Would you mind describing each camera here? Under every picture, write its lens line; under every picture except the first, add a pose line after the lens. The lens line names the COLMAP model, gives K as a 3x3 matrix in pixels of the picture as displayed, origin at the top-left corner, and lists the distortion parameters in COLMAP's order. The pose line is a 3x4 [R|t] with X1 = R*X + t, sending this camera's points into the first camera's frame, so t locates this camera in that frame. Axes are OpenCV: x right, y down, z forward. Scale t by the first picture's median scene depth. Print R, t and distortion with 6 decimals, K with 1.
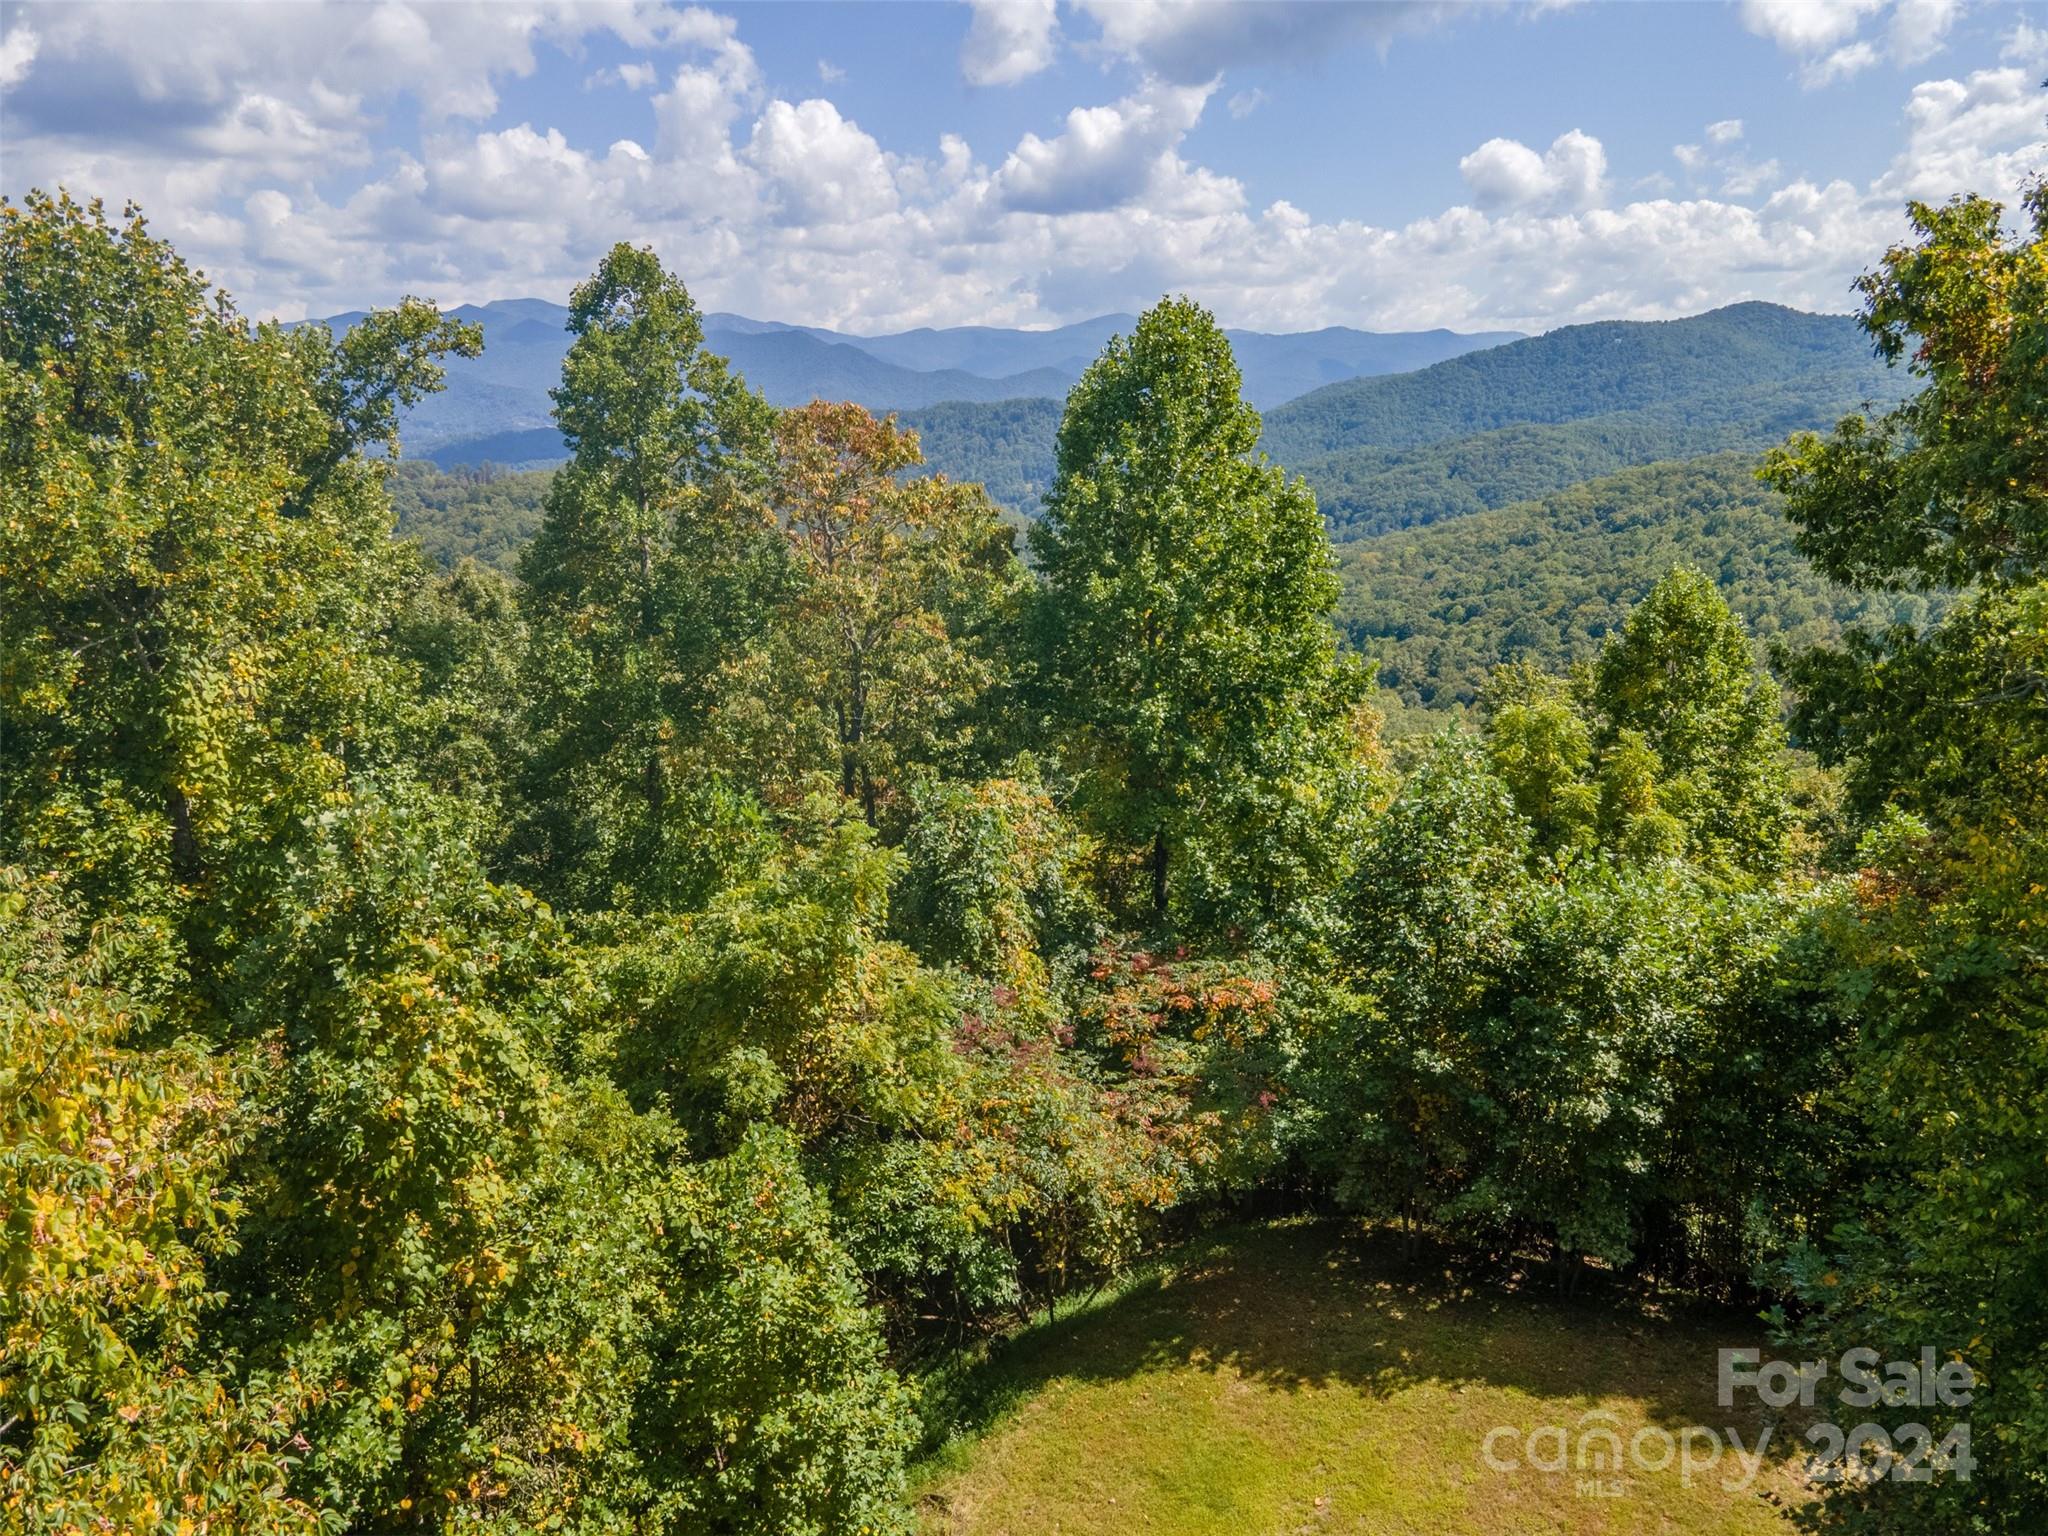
lens RADIAL K [[1506.5, 0, 1021.0], [0, 1506.5, 758.6], [0, 0, 1]] dist [0.065750, 0.001346]
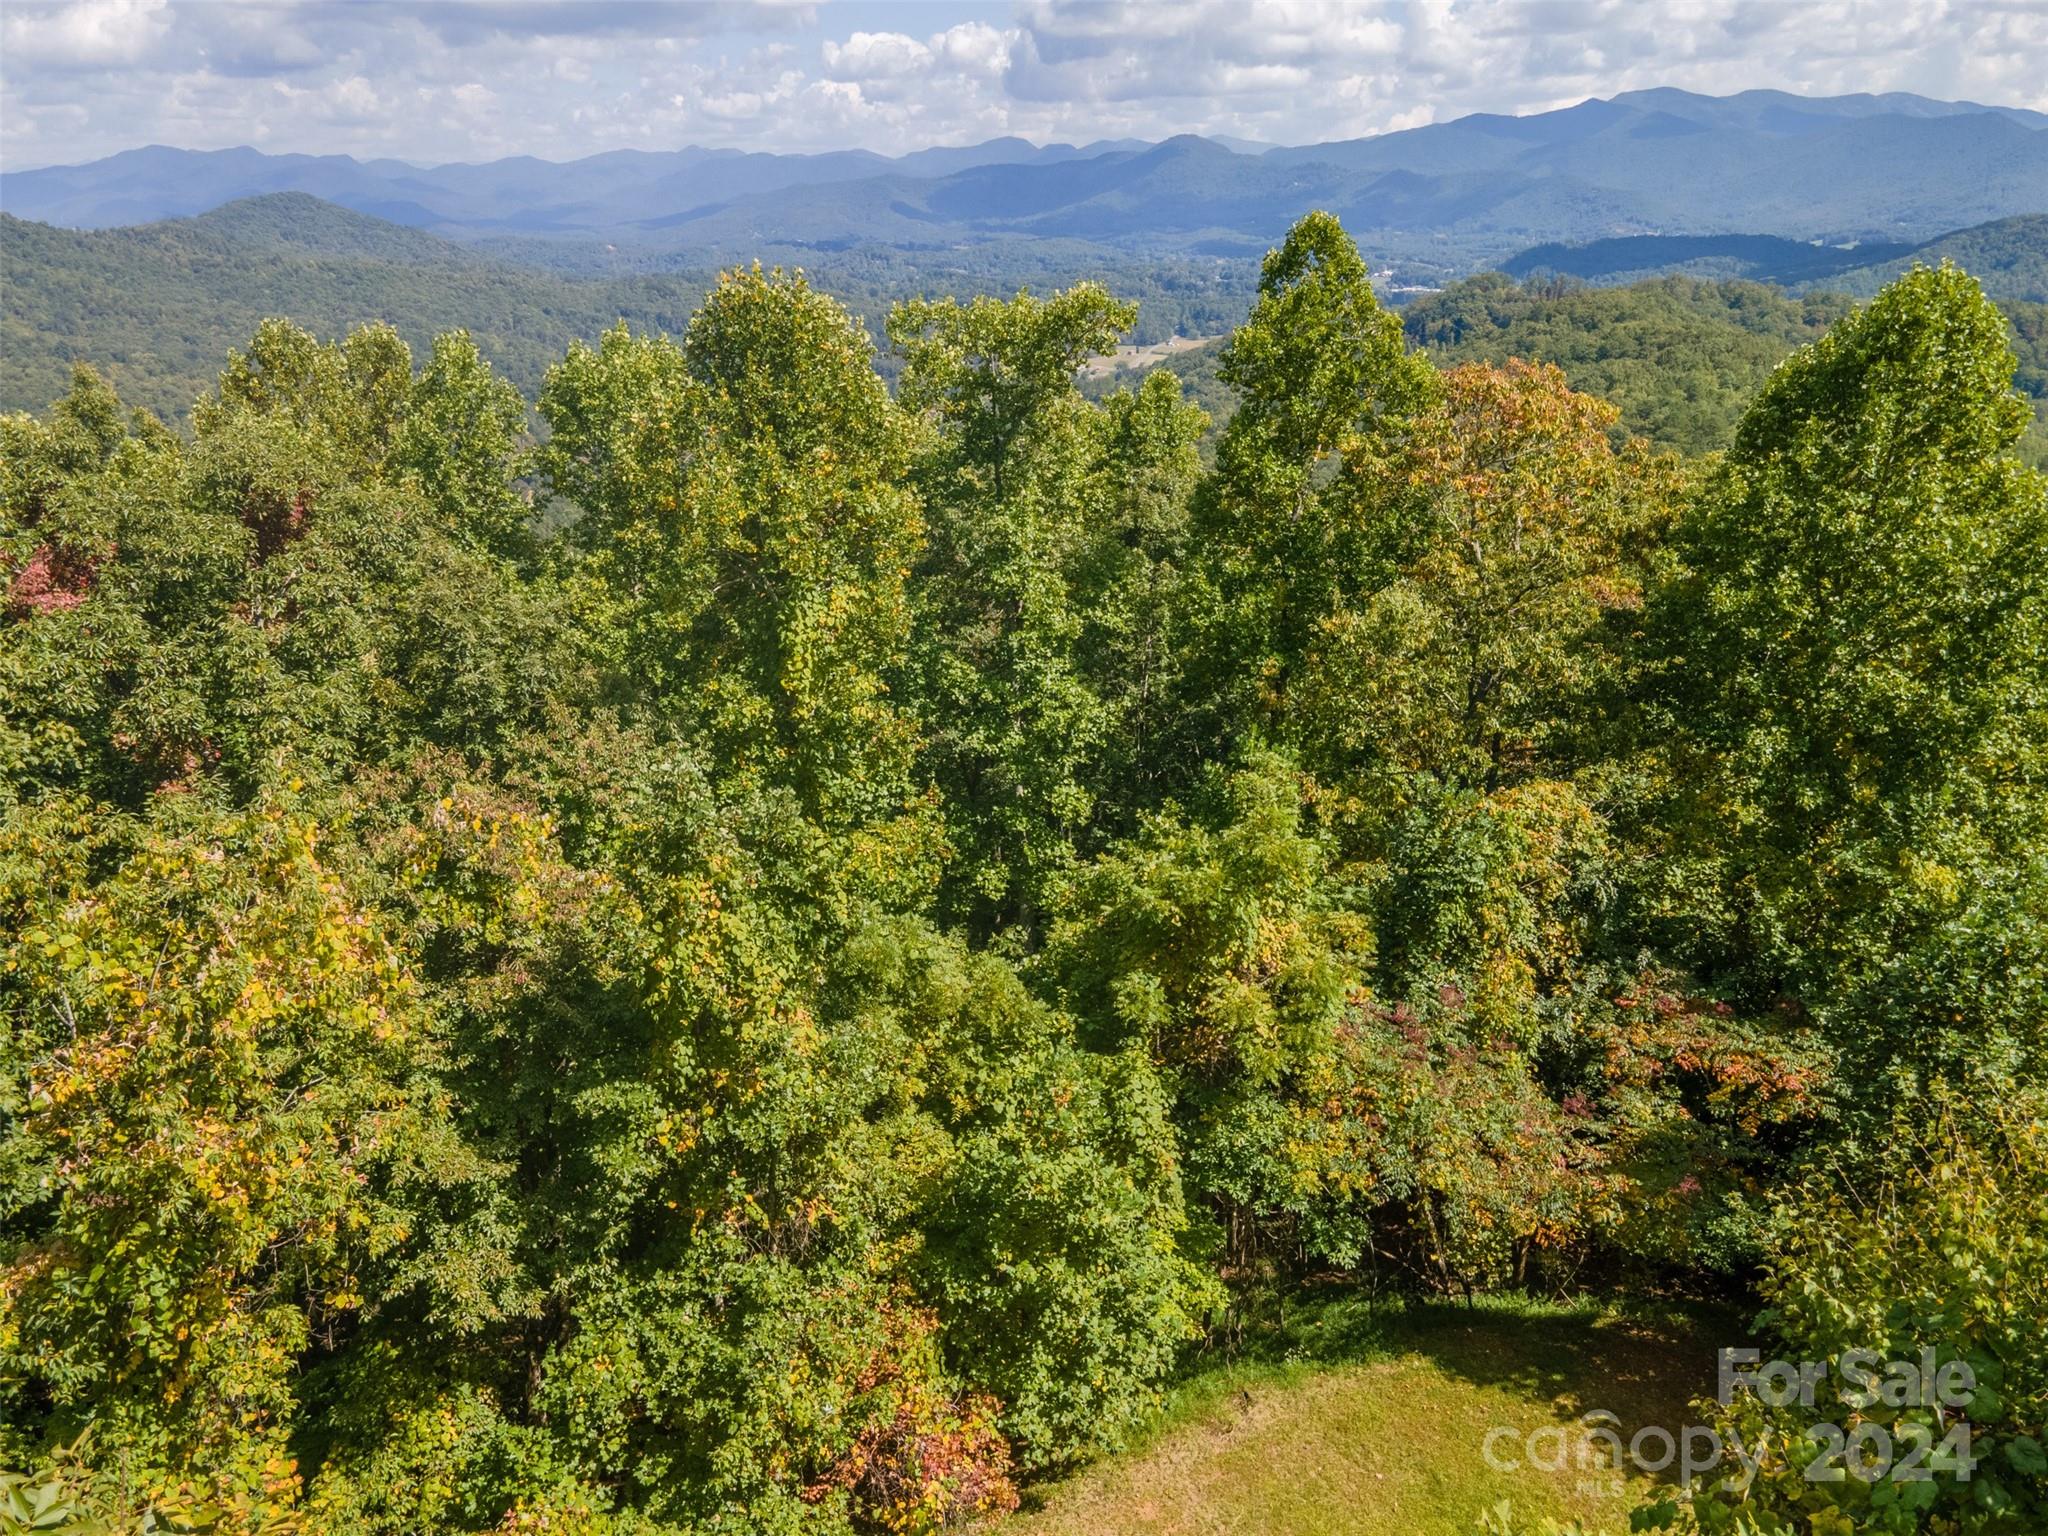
lens RADIAL K [[1495.1, 0, 1012.4], [0, 1495.1, 769.6], [0, 0, 1]] dist [0.037567, 0.024492]
pose [[0.785759, 0.221771, -0.577408, 0.356845], [-0.151456, 0.974080, 0.168017, -0.137063], [0.599703, -0.044569, 0.798981, 0.014135]]
